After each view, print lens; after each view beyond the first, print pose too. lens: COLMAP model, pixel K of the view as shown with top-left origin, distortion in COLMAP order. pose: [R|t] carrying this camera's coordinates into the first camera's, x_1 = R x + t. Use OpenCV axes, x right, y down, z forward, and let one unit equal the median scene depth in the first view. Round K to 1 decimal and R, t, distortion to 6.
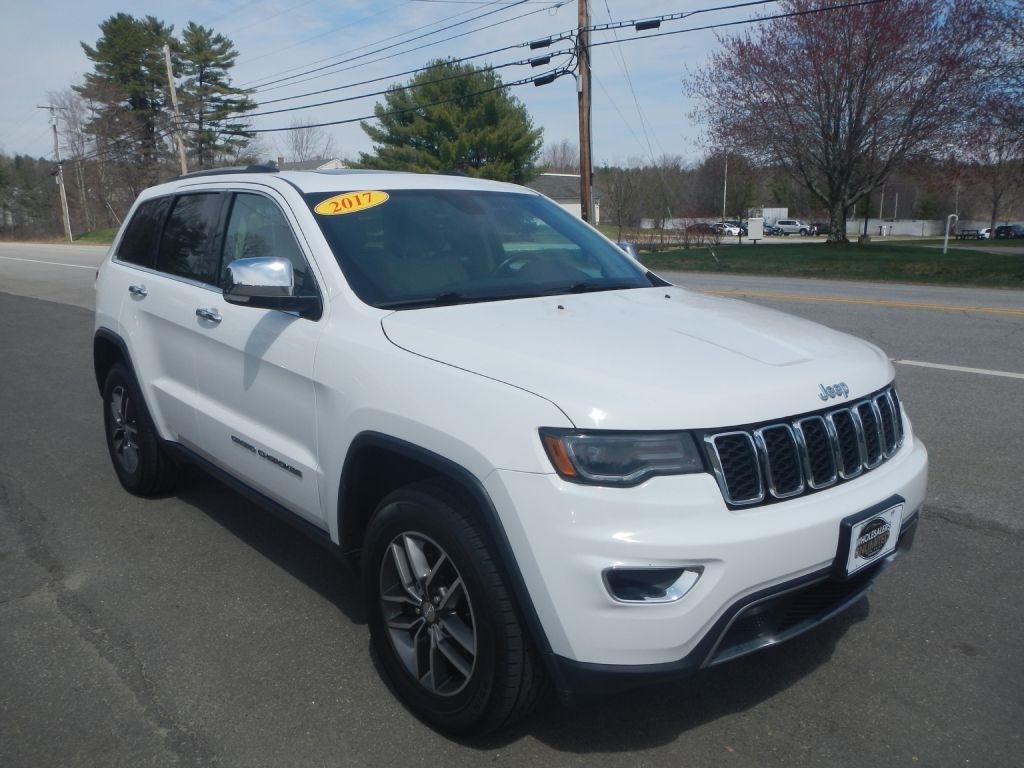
lens RADIAL K [[838.3, 0, 512.0], [0, 838.3, 384.0], [0, 0, 1]] dist [-0.006831, -0.003516]
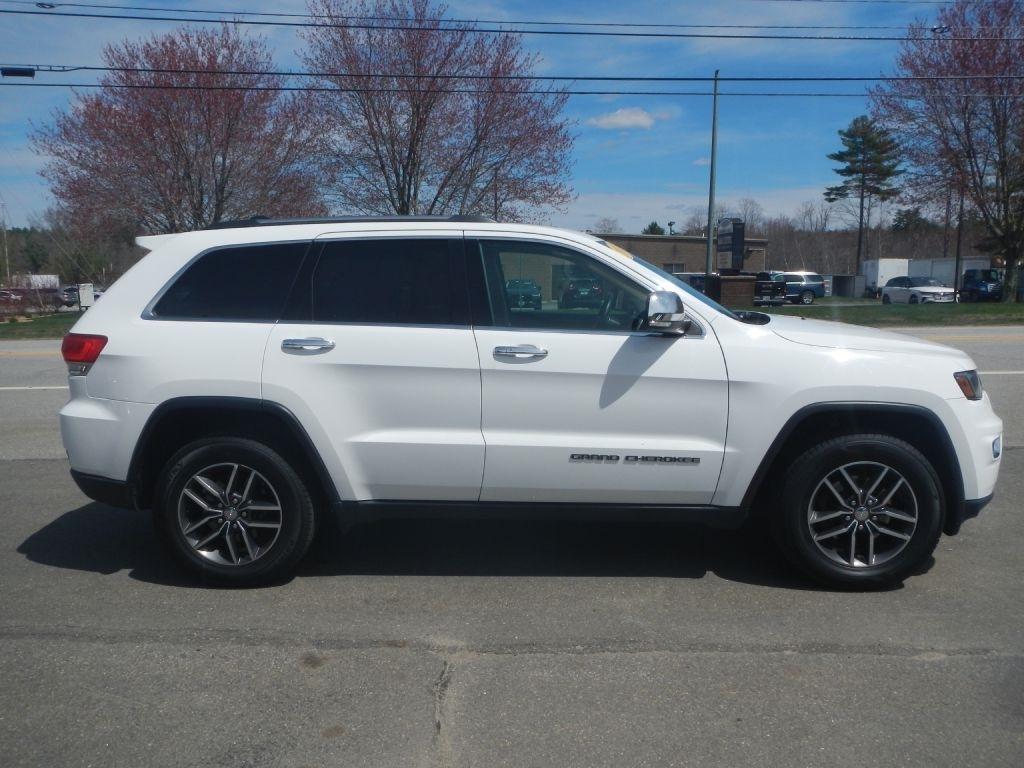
lens RADIAL K [[838.3, 0, 512.0], [0, 838.3, 384.0], [0, 0, 1]] dist [-0.006831, -0.003516]
pose [[0.679958, -0.095150, 0.727052, -1.278935], [0.151447, 0.988389, -0.012285, -0.031480], [-0.717441, 0.118463, 0.686473, 0.301928]]
